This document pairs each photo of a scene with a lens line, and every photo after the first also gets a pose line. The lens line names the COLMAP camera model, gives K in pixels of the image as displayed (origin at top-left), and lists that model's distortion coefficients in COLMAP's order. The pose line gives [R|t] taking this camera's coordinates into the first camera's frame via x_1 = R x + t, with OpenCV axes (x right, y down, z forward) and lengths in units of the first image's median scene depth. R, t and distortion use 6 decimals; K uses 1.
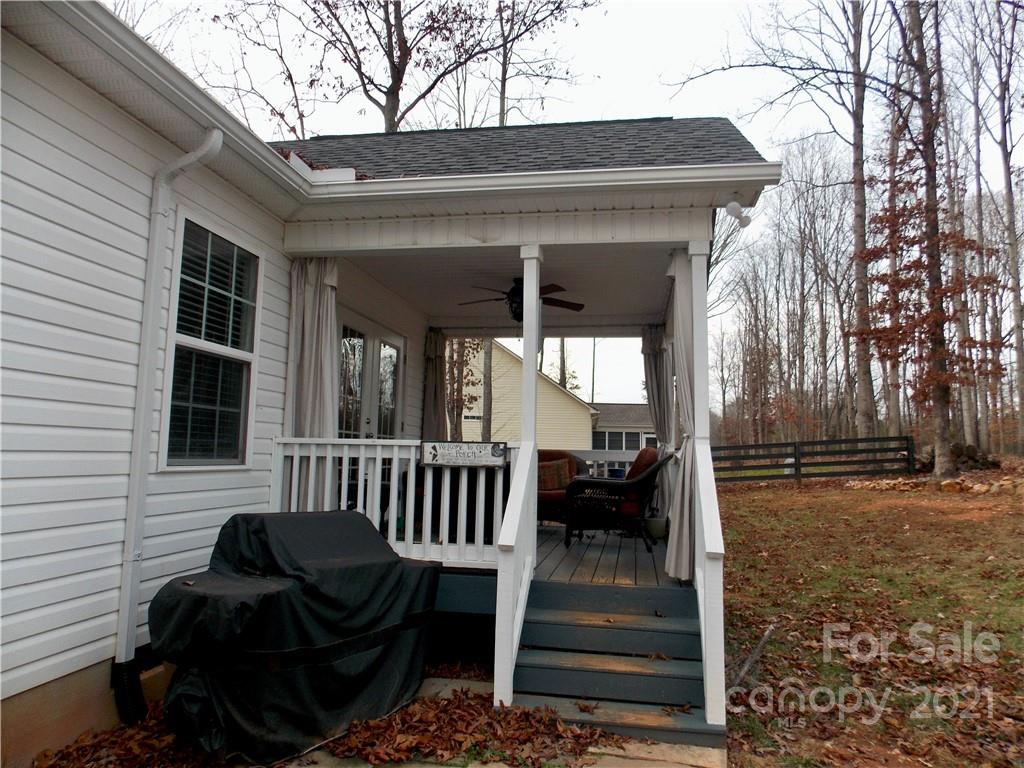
lens RADIAL K [[671.0, 0, 498.6], [0, 671.0, 367.1], [0, 0, 1]] dist [-0.000066, -0.002691]
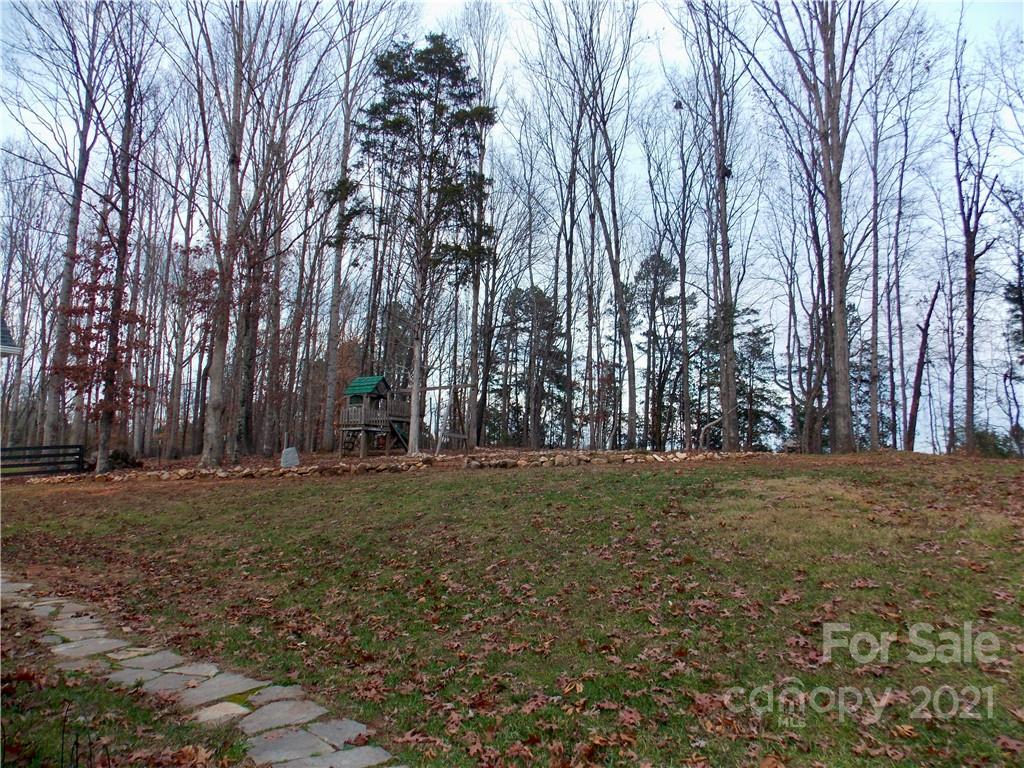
lens RADIAL K [[671.0, 0, 506.1], [0, 671.0, 383.6], [0, 0, 1]] dist [-0.000066, -0.002691]
pose [[0.462820, 0.090274, 0.881844, -0.204591], [-0.104844, 0.993393, -0.046668, -0.047795], [-0.880230, -0.070858, 0.469227, -0.392481]]
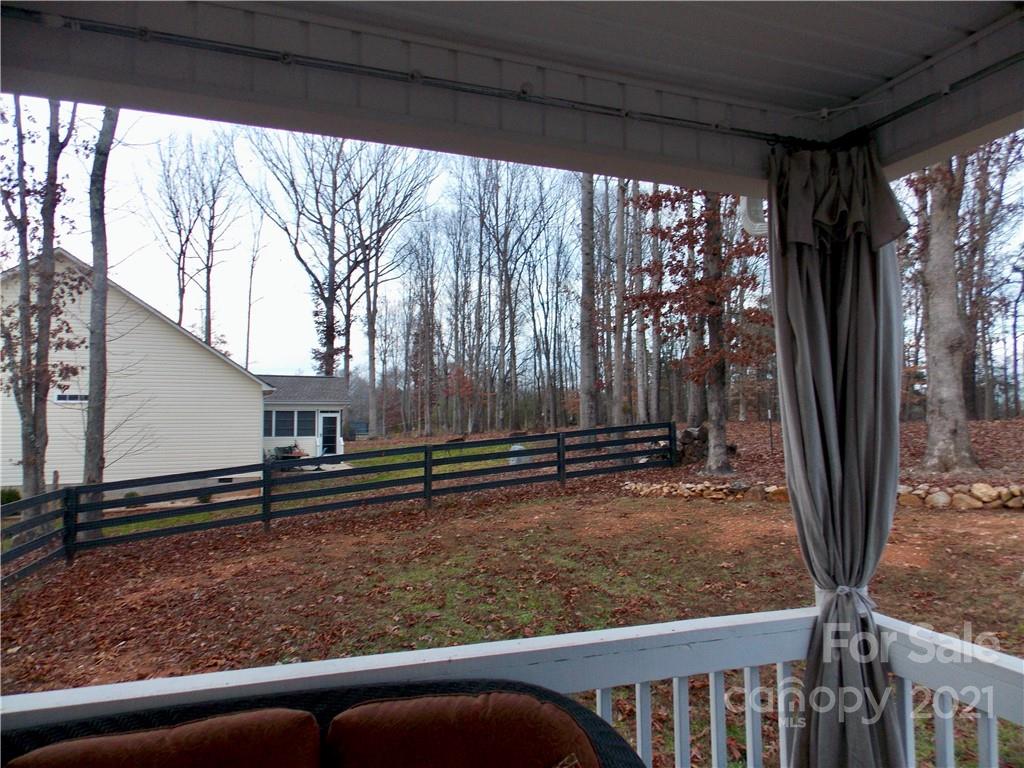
lens RADIAL K [[671.0, 0, 506.8], [0, 671.0, 379.2], [0, 0, 1]] dist [-0.000066, -0.002691]
pose [[0.865018, 0.006295, 0.501701, -0.001796], [-0.039025, 0.997736, 0.054767, 0.008368], [-0.500220, -0.066953, 0.863306, 0.351560]]
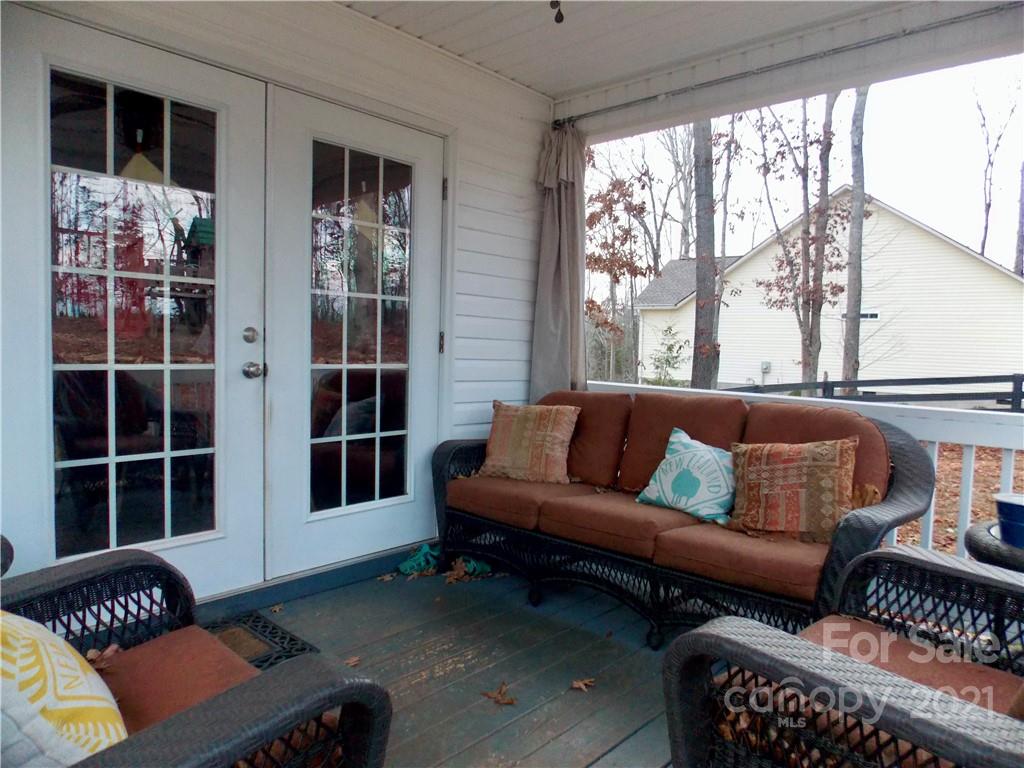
lens RADIAL K [[671.0, 0, 517.4], [0, 671.0, 374.2], [0, 0, 1]] dist [-0.000066, -0.002691]
pose [[0.851092, 0.026197, -0.524362, 0.054233], [0.056411, 0.988410, 0.140941, 0.020306], [0.521976, -0.149534, 0.839750, 0.262259]]
